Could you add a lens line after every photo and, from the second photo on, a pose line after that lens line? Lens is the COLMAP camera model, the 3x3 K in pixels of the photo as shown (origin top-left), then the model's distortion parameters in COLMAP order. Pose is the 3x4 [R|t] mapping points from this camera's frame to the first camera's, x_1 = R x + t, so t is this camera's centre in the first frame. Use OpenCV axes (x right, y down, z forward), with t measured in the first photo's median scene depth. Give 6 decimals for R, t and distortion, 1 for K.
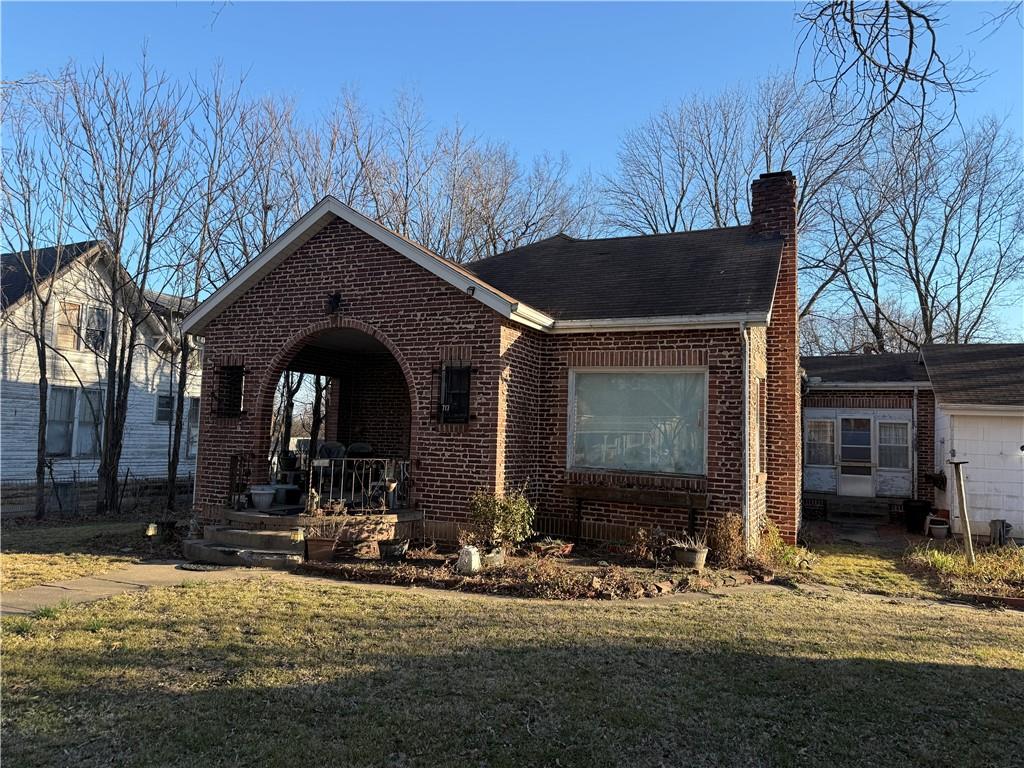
lens RADIAL K [[714.8, 0, 522.6], [0, 714.8, 382.7], [0, 0, 1]] dist [0.040708, -0.011075]
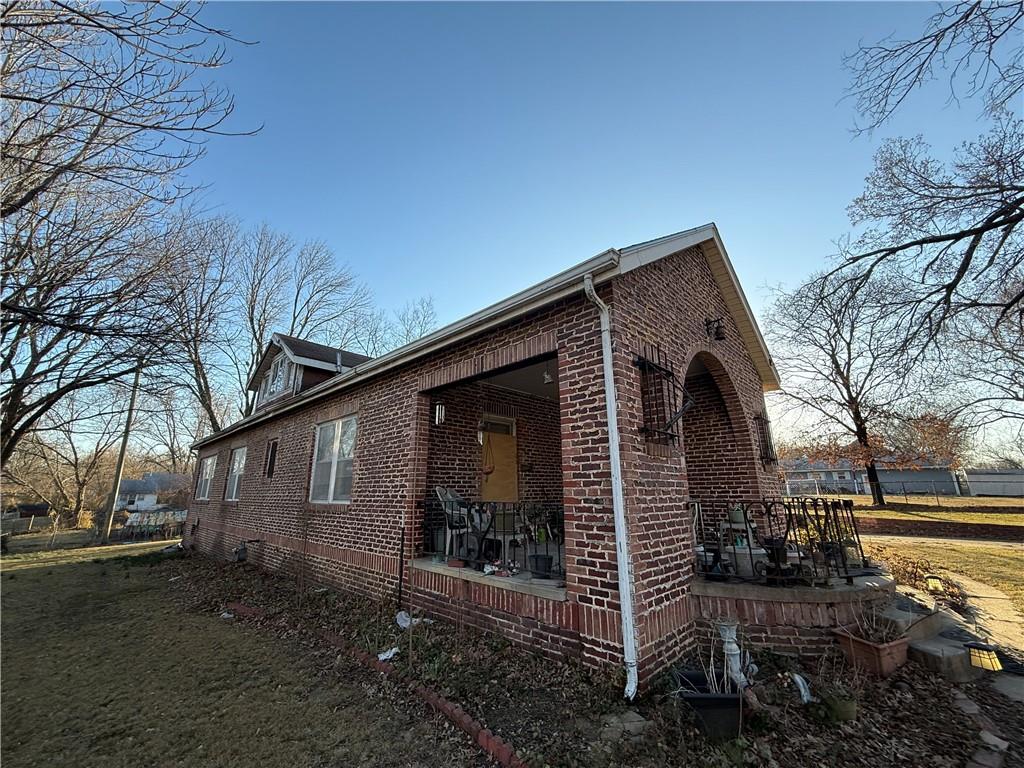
lens RADIAL K [[409.8, 0, 511.1], [0, 409.8, 388.2], [0, 0, 1]] dist [0.000922, 0.000200]
pose [[0.342629, 0.201537, 0.917599, -0.785277], [-0.060817, 0.979429, -0.192408, 0.078089], [-0.937500, 0.010119, 0.347838, 1.012390]]
